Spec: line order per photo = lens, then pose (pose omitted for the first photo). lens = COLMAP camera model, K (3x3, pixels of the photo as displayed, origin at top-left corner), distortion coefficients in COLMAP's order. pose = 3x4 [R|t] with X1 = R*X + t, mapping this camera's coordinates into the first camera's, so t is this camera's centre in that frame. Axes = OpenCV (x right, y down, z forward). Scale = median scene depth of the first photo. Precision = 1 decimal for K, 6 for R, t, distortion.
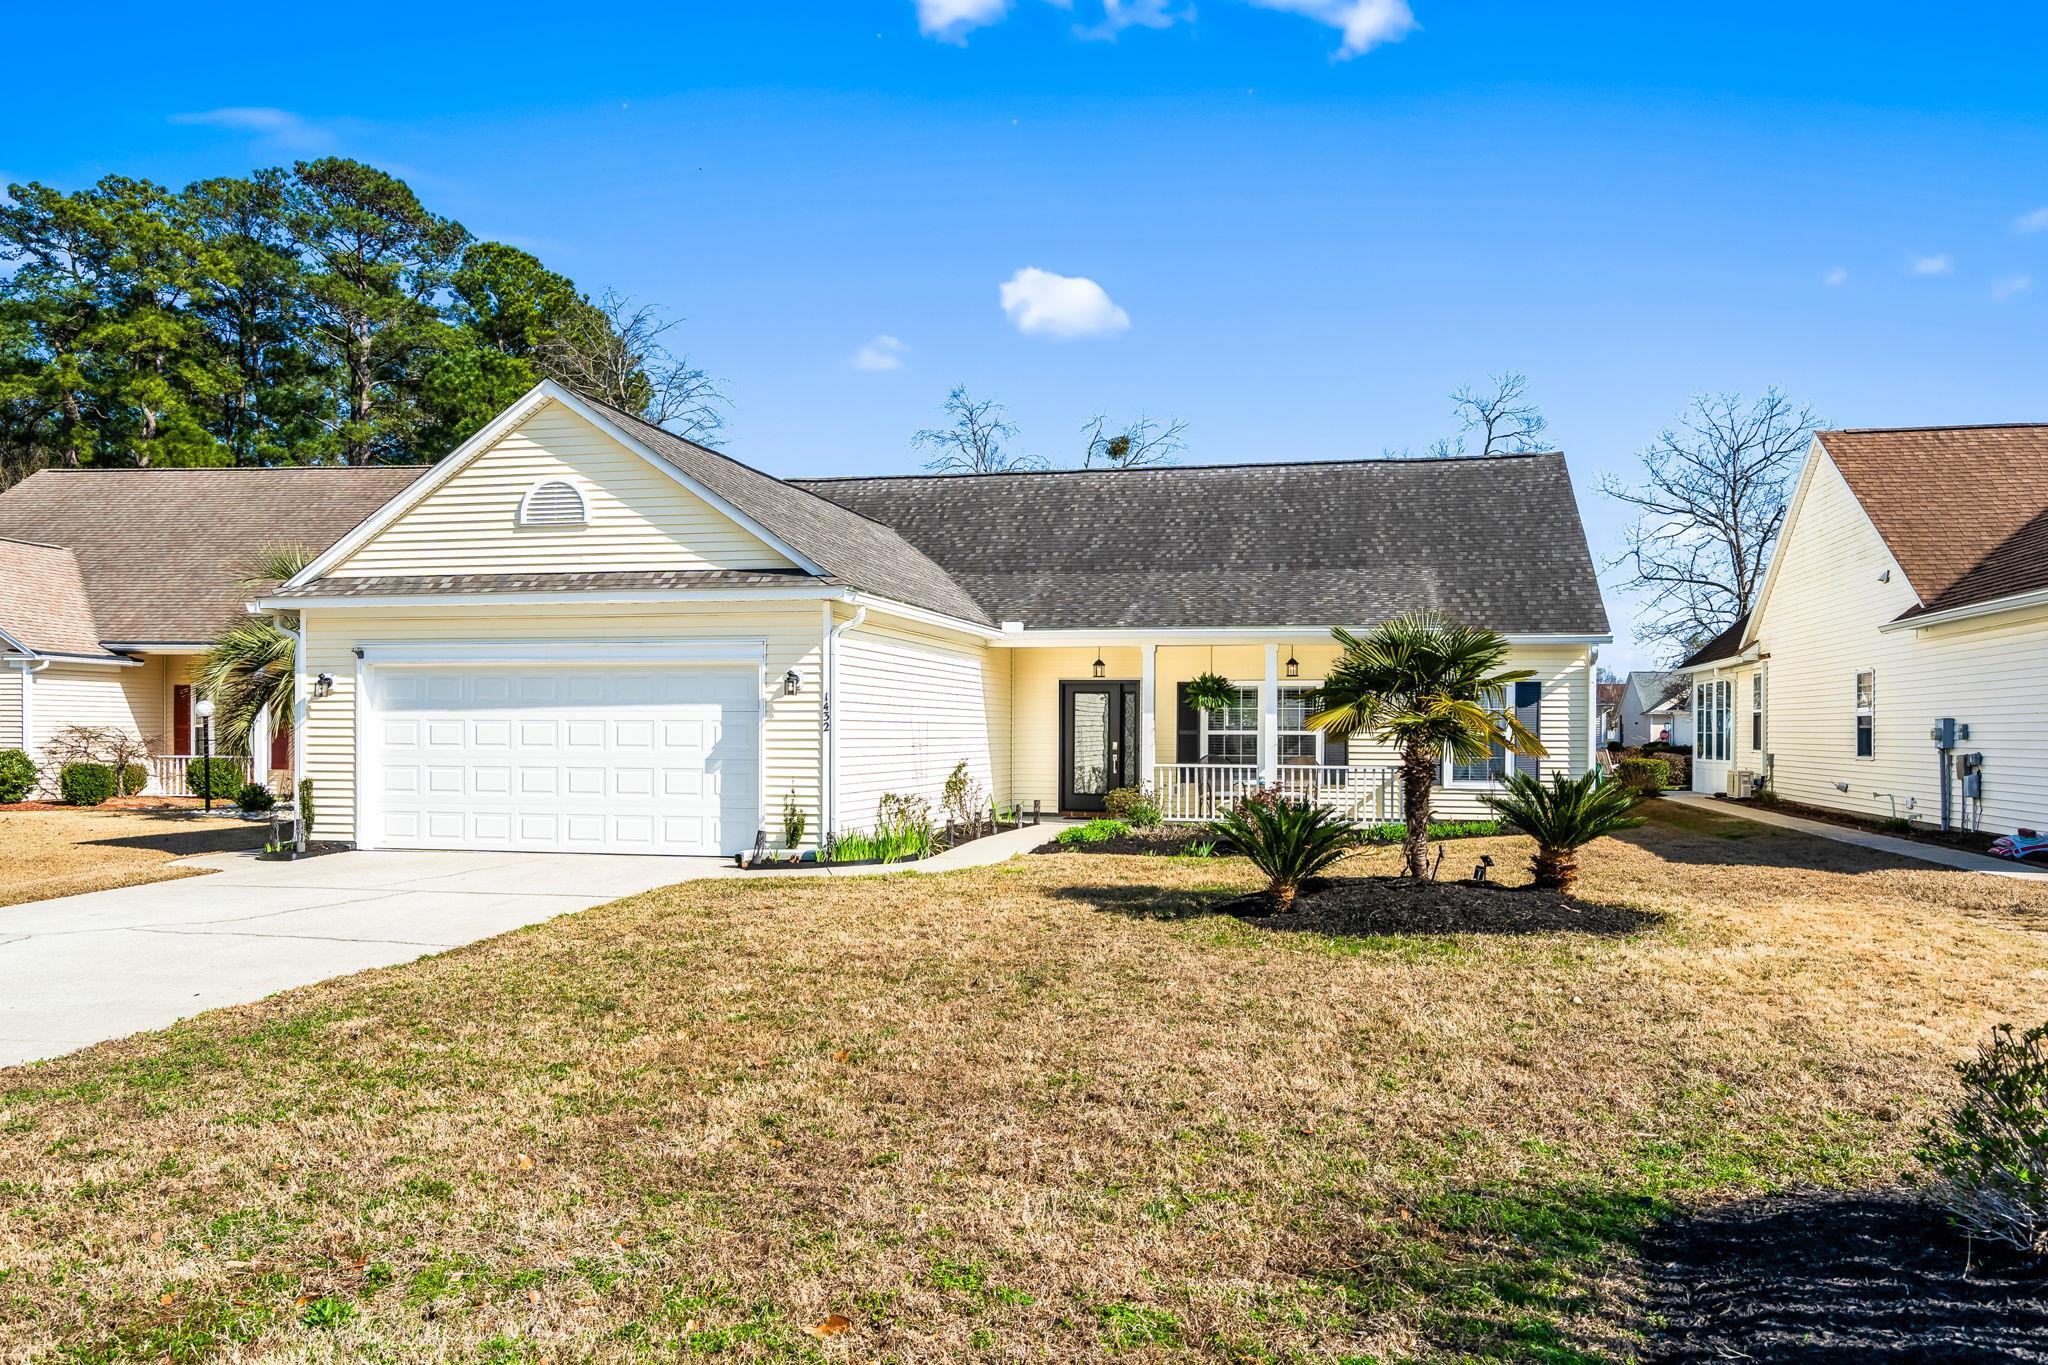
lens RADIAL K [[1680.4, 0, 889.5], [0, 1680.4, 690.5], [0, 0, 1]] dist [0.010001, 0.006730]
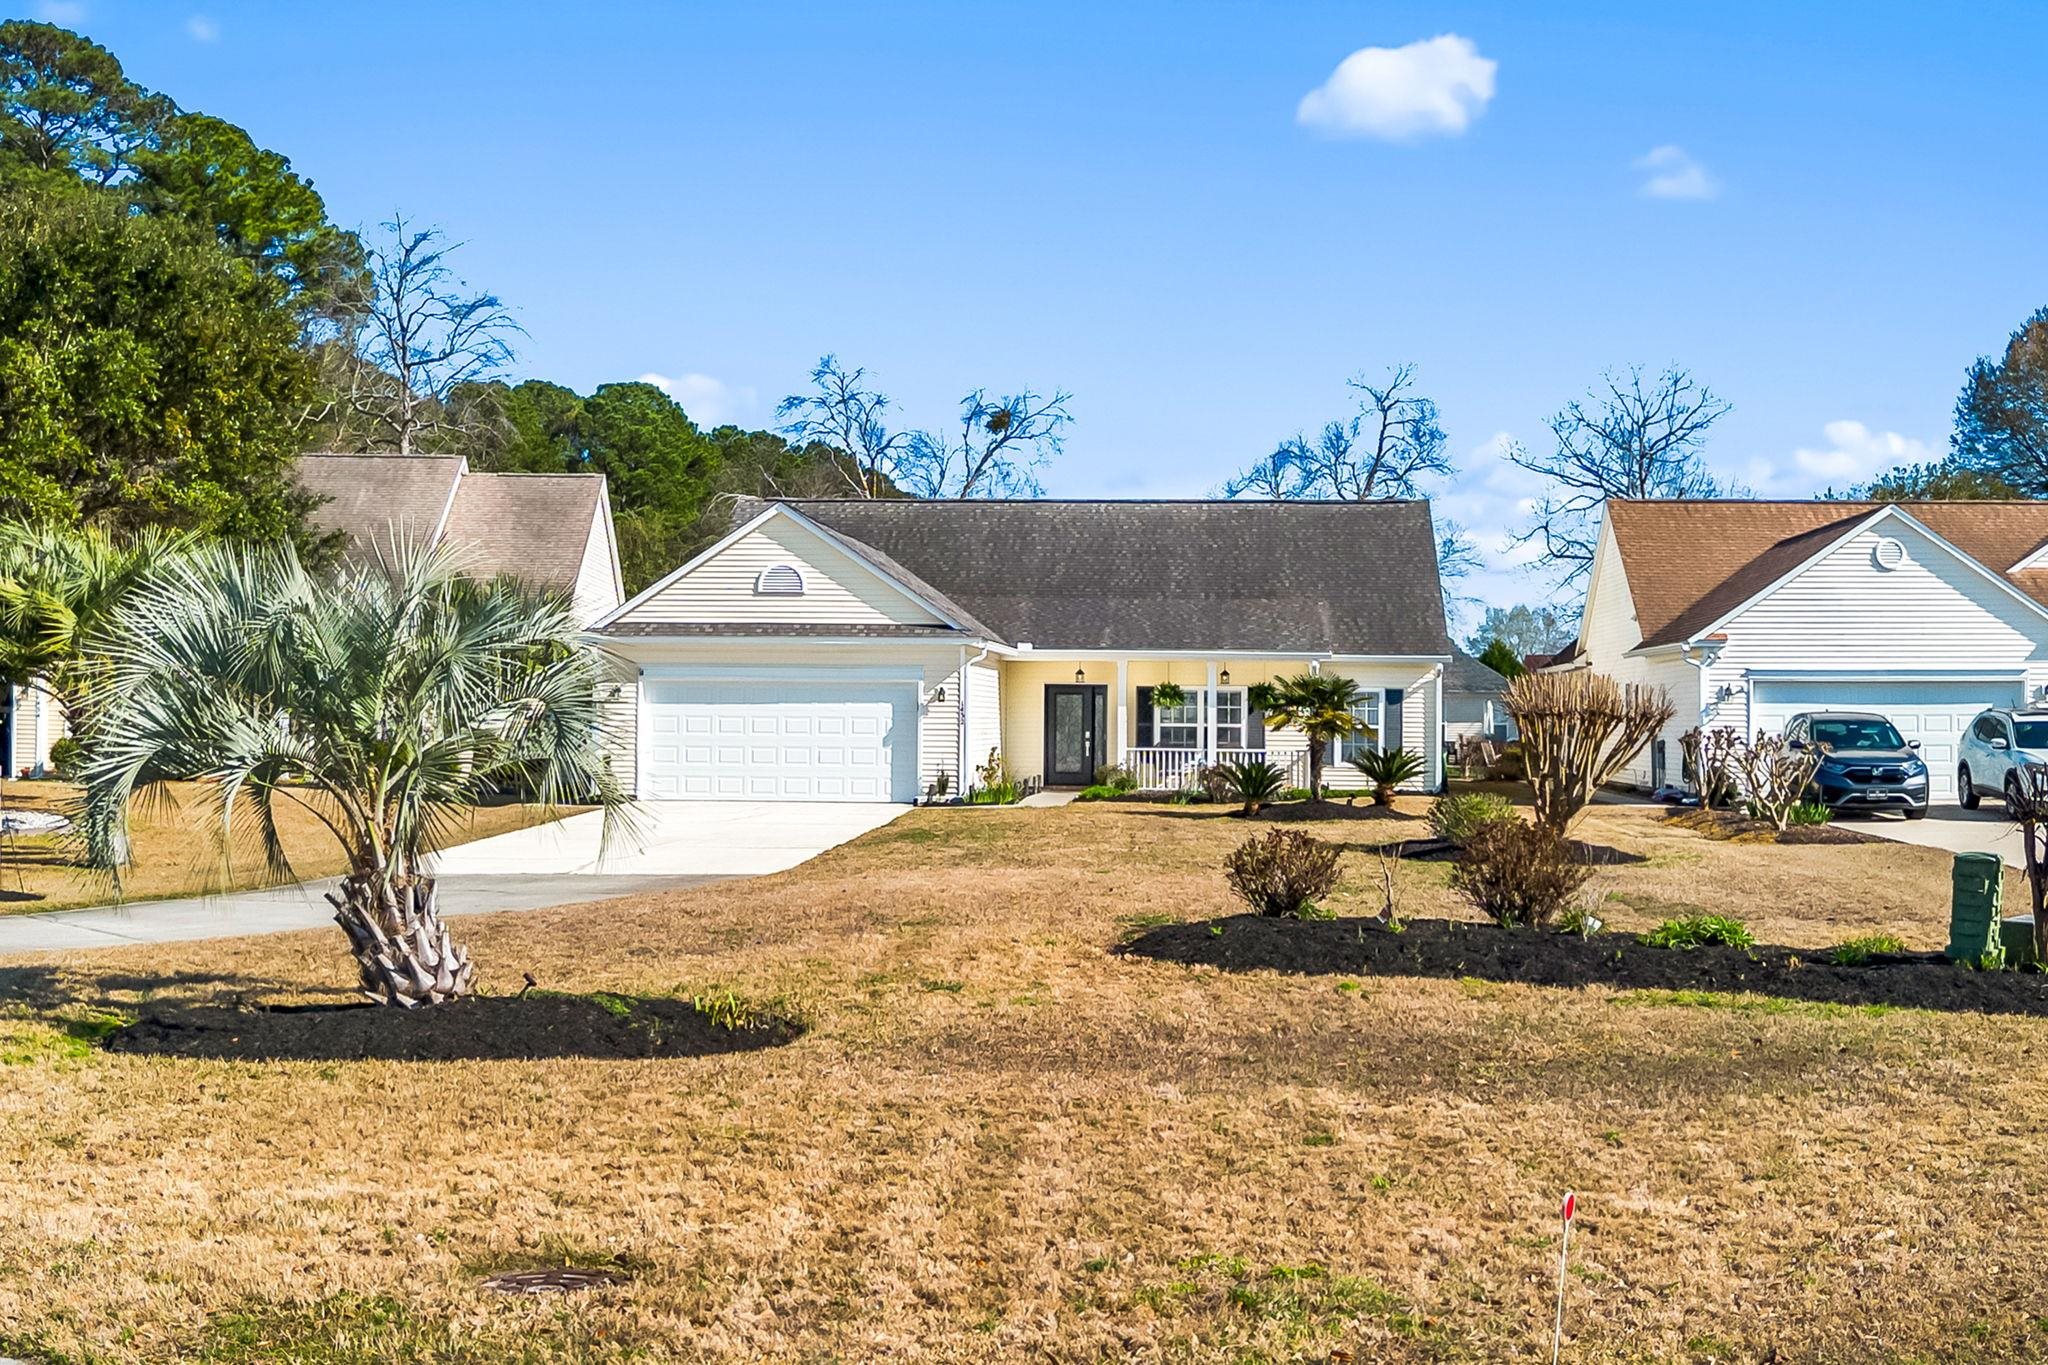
lens RADIAL K [[2782.2, 0, 656.9], [0, 2782.2, 605.0], [0, 0, 1]] dist [0.018957, -0.337413]
pose [[0.997268, 0.007059, 0.073530, -0.395187], [-0.005933, 0.999862, -0.015530, -0.035702], [-0.073629, 0.015051, 0.997172, -1.245229]]
